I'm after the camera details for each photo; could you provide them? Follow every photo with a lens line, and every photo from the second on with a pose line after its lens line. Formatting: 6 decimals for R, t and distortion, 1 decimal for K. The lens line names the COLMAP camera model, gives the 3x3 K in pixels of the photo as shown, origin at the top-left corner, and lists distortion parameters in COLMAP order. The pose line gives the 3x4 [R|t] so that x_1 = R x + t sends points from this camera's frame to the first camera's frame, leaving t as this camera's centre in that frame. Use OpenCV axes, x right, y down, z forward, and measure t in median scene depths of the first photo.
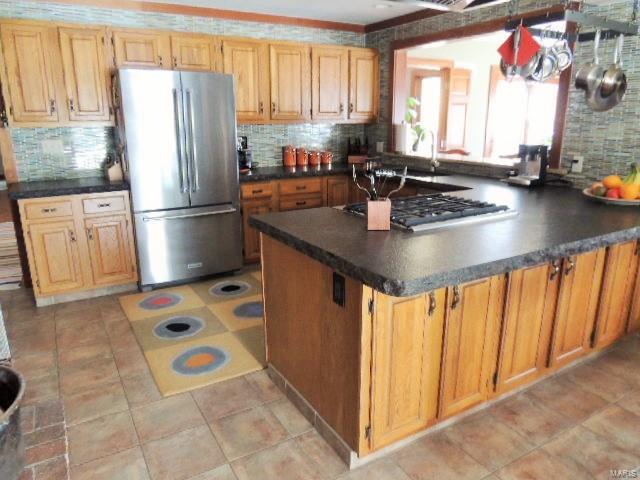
lens RADIAL K [[462.1, 0, 320.0], [0, 462.1, 240.0], [0, 0, 1]] dist [-0.015531, 0.004374]
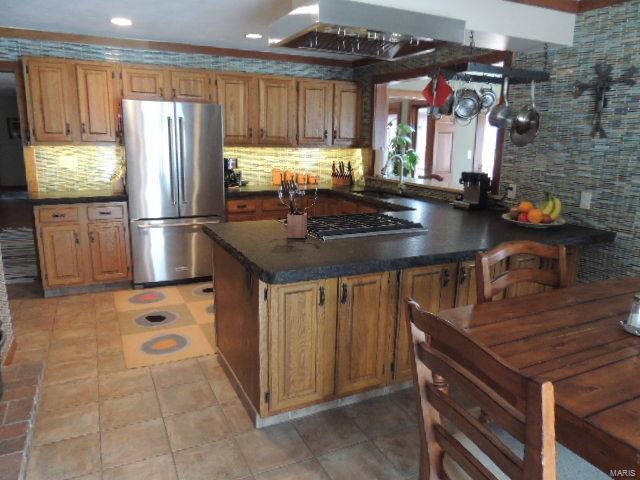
lens RADIAL K [[462.1, 0, 320.0], [0, 462.1, 240.0], [0, 0, 1]] dist [-0.015531, 0.004374]
pose [[0.996864, 0.039320, -0.068679, 0.158803], [-0.042201, 0.998267, -0.041010, 0.017868], [0.066948, 0.043780, 0.996796, -0.130417]]
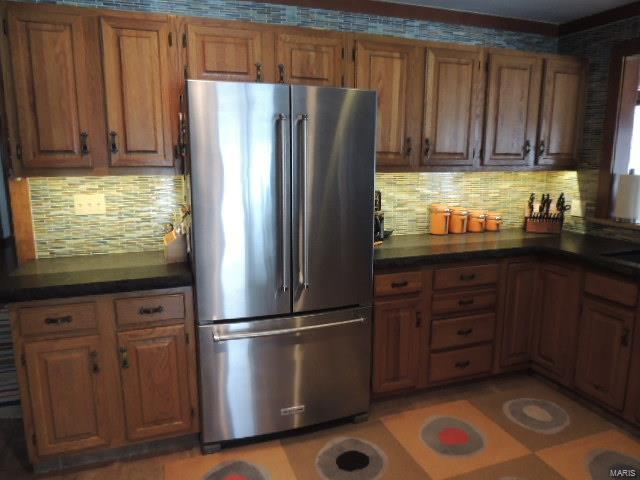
lens RADIAL K [[462.1, 0, 320.0], [0, 462.1, 240.0], [0, 0, 1]] dist [-0.015531, 0.004374]
pose [[0.982909, 0.039551, -0.179792, -0.152388], [-0.053112, 0.996044, -0.071247, -0.132105], [0.176263, 0.079579, 0.981121, 0.448698]]
